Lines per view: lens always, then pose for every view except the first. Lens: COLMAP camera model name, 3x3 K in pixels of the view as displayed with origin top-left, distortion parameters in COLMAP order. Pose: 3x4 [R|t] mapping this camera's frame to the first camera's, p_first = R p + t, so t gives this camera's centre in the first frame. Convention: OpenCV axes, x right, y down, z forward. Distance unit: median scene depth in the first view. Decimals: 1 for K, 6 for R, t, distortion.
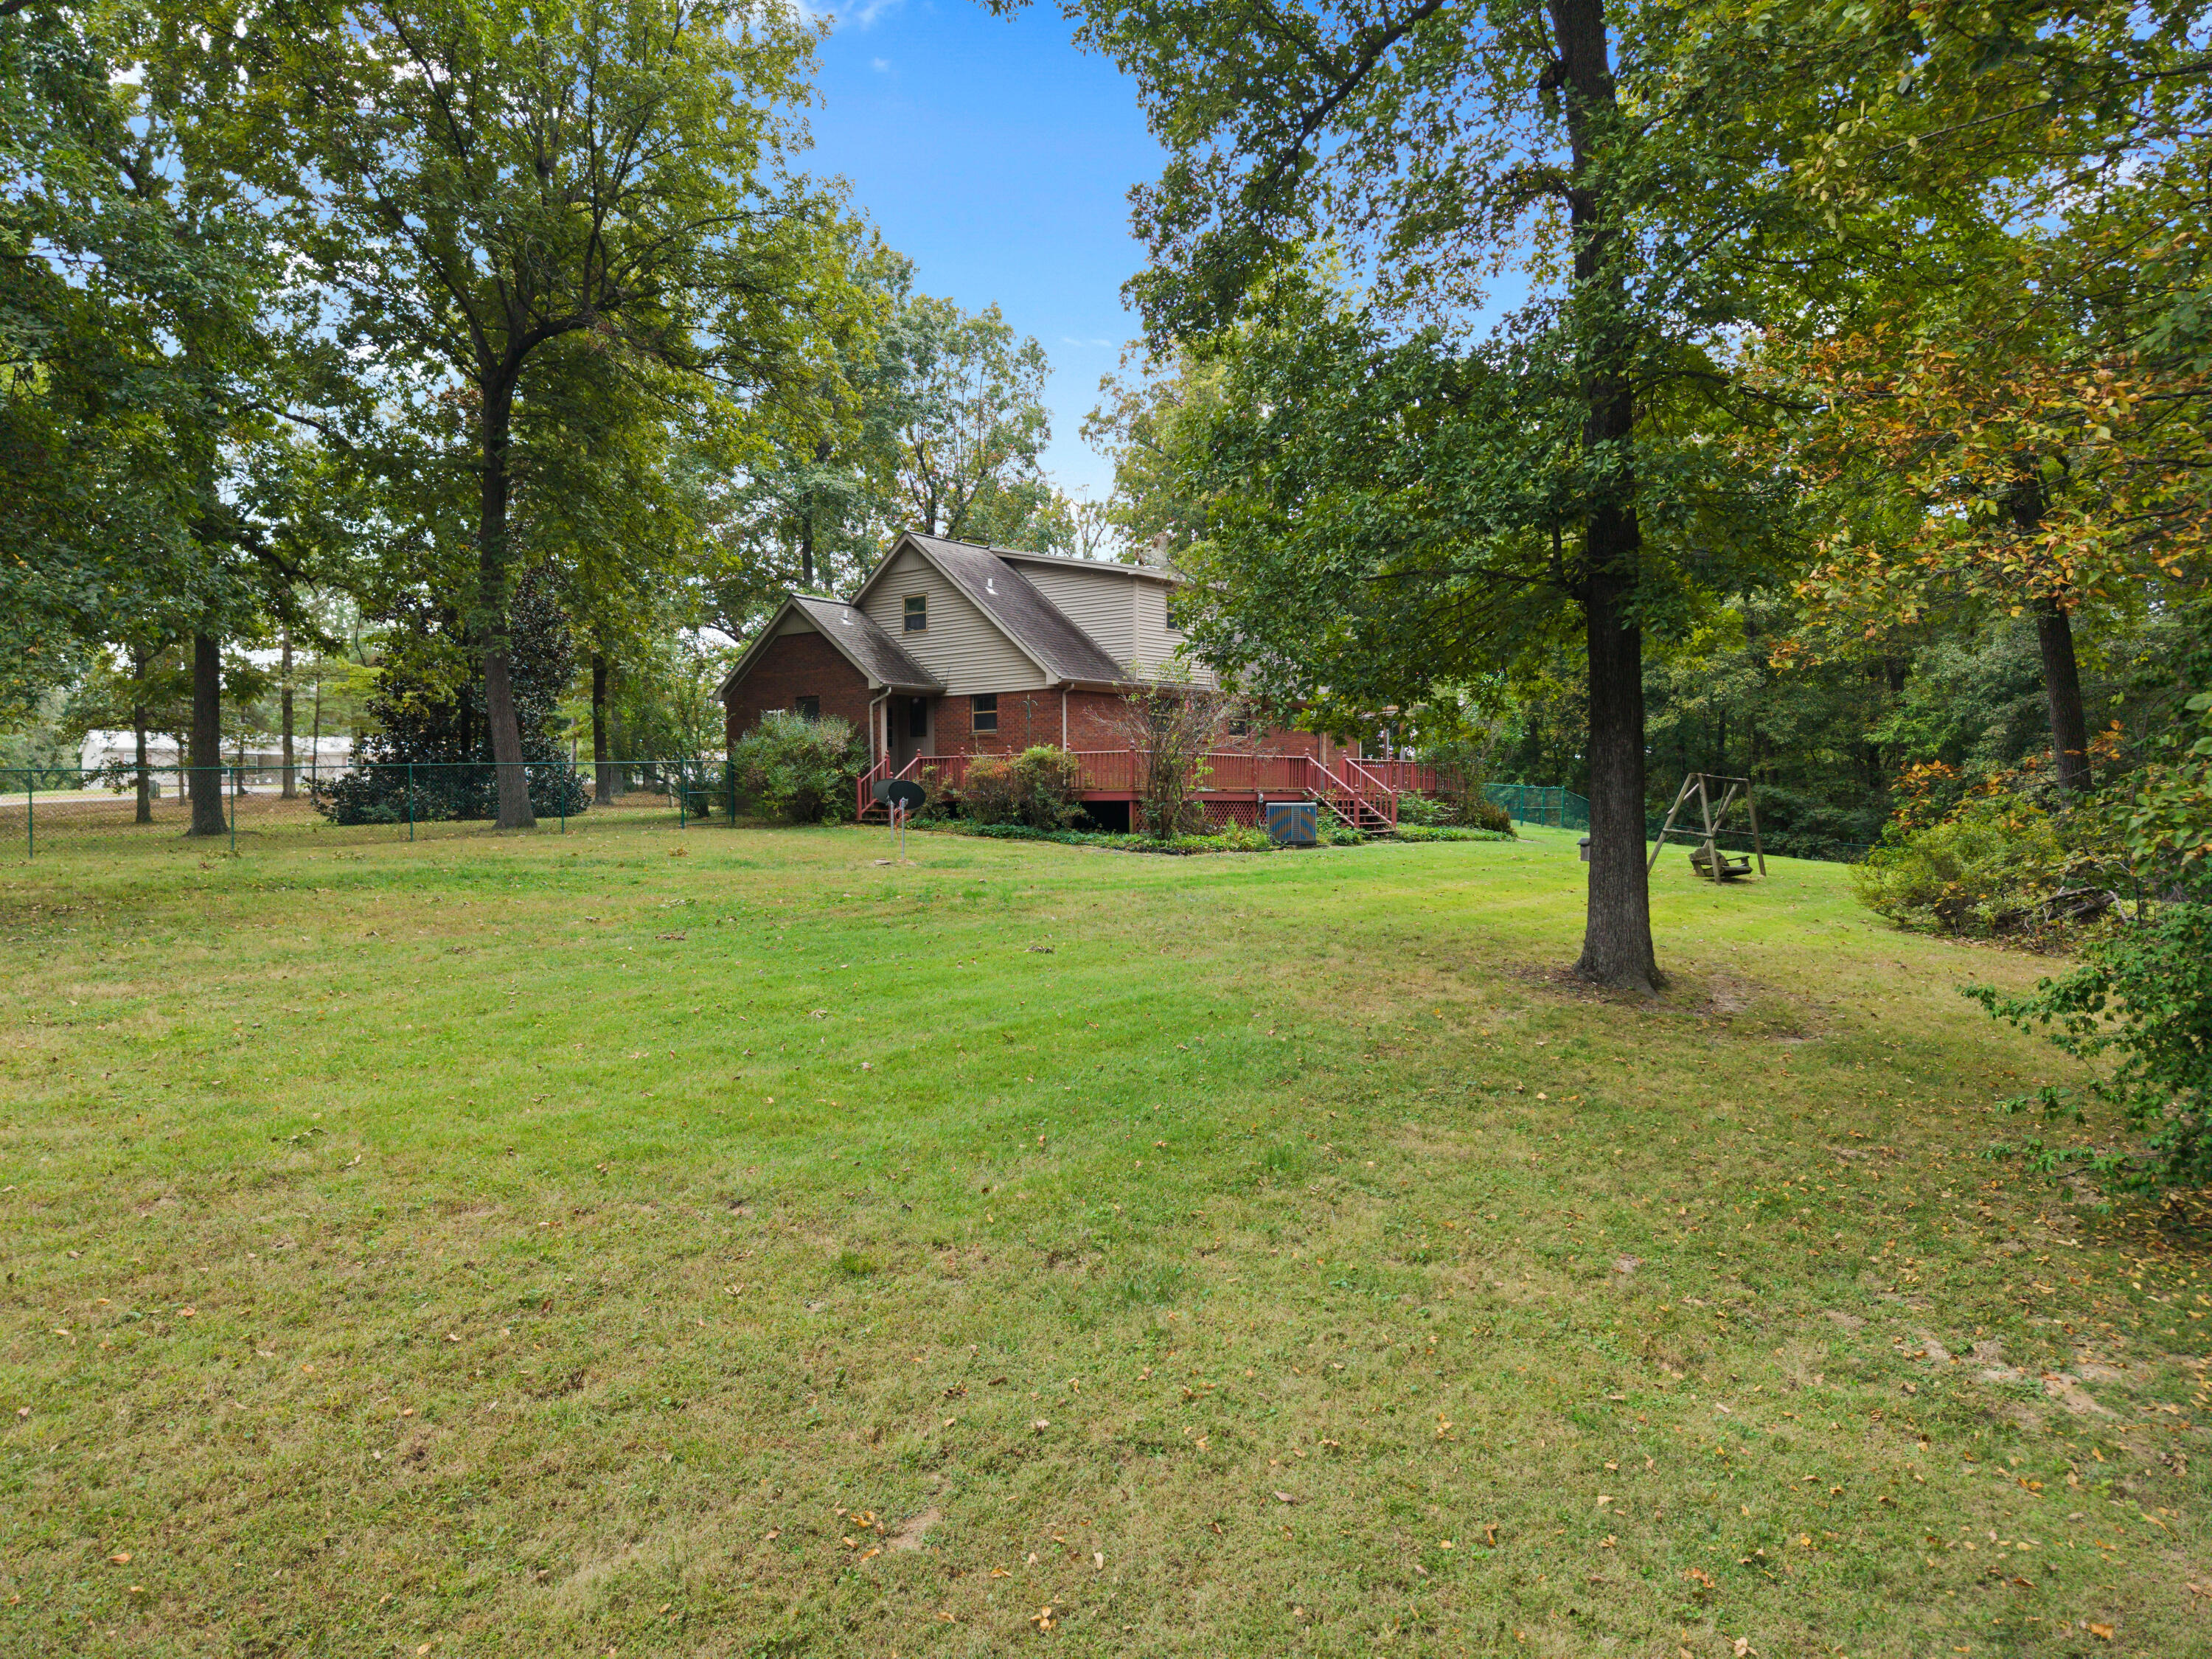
lens RADIAL K [[1512.5, 0, 1191.4], [0, 1512.5, 828.2], [0, 0, 1]] dist [0.086852, -0.088328]
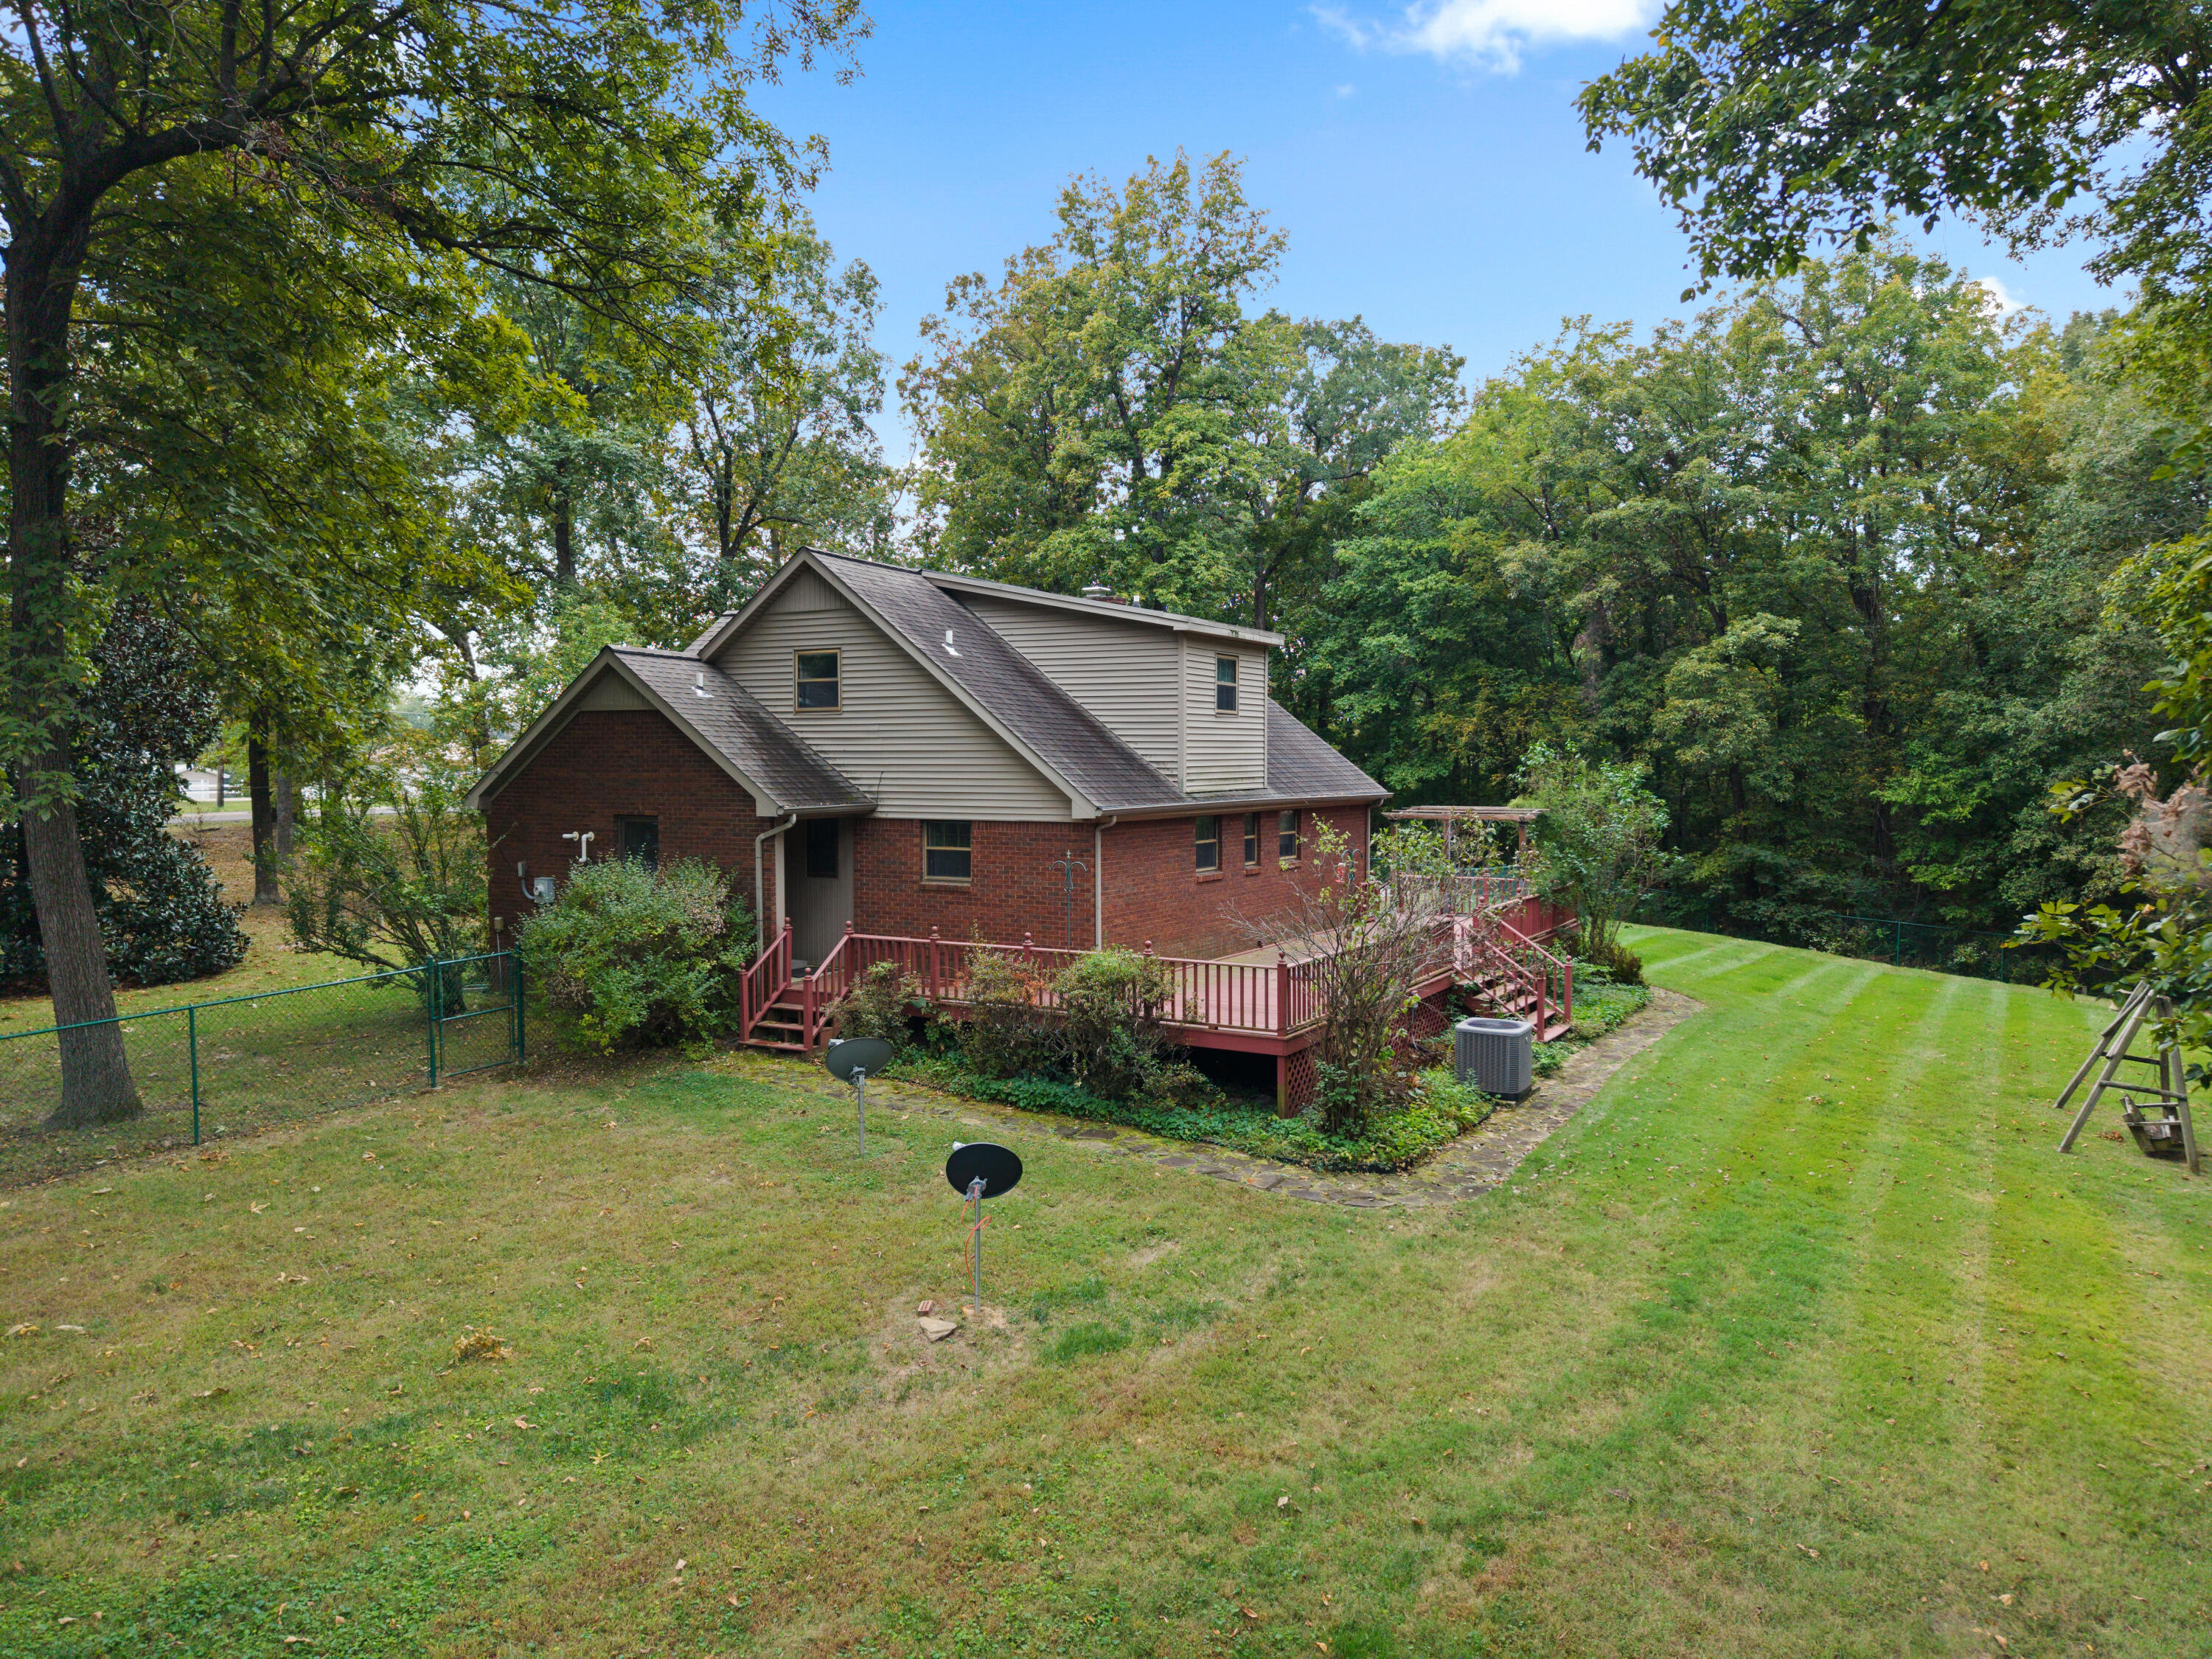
lens RADIAL K [[1512.5, 0, 1191.4], [0, 1512.5, 828.2], [0, 0, 1]] dist [0.086852, -0.088328]
pose [[0.983643, -0.002329, 0.180115, -0.145836], [-0.001927, 0.999723, 0.023453, -0.097173], [-0.180120, -0.023417, 0.983366, 0.365110]]
